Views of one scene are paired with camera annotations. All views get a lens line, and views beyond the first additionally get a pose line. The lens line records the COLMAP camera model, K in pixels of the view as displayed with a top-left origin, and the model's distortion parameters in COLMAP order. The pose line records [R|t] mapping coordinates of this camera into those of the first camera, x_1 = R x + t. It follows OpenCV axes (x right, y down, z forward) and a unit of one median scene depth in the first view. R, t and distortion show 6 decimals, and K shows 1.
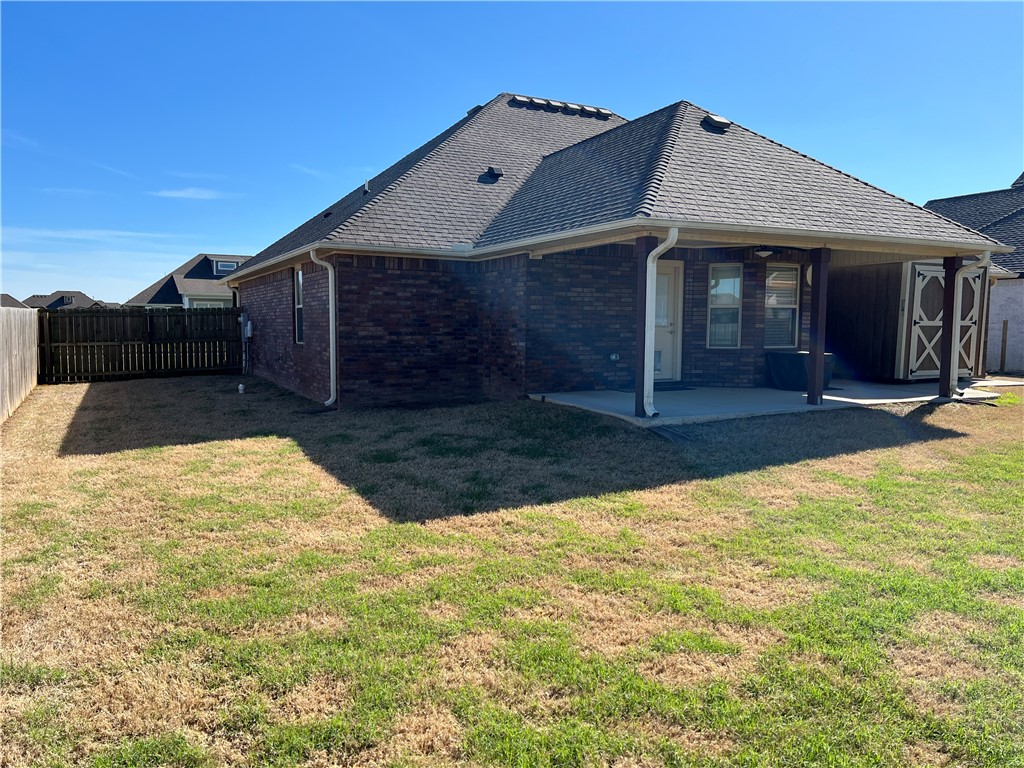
lens RADIAL K [[761.8, 0, 511.7], [0, 761.8, 385.3], [0, 0, 1]] dist [0.009039, -0.020203]
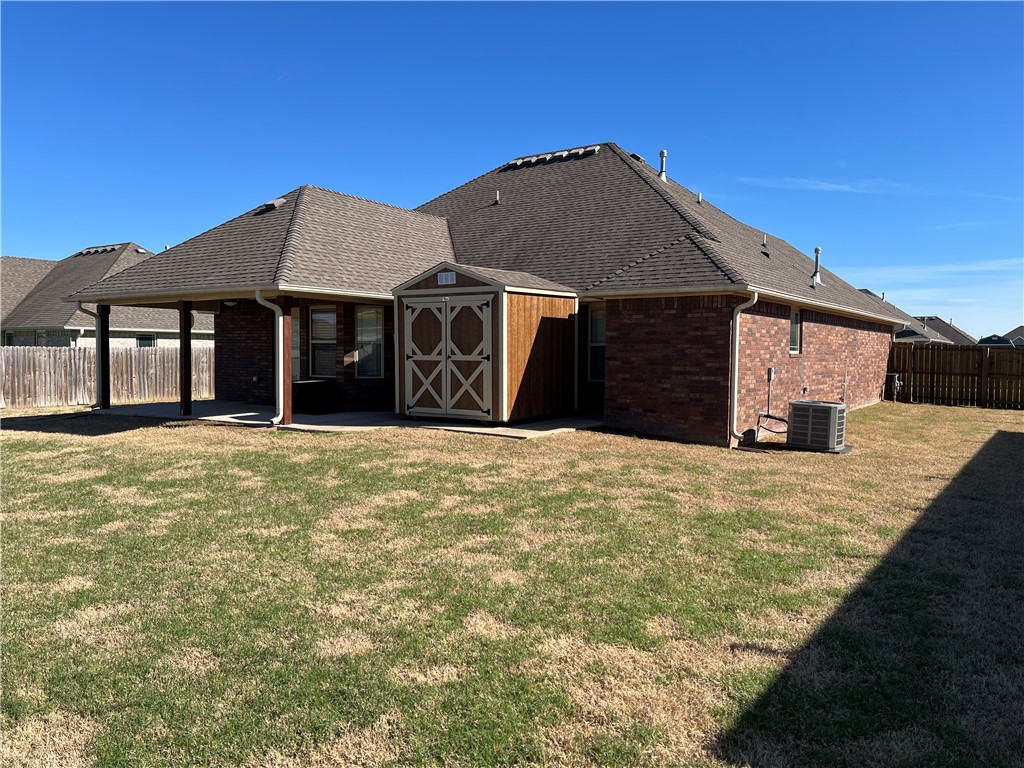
lens RADIAL K [[761.8, 0, 511.6], [0, 761.8, 382.2], [0, 0, 1]] dist [0.009039, -0.020203]
pose [[0.504446, 0.039598, -0.862535, 1.426261], [-0.071363, 0.997442, 0.004056, -0.063041], [0.860489, 0.059507, 0.505982, 0.621012]]
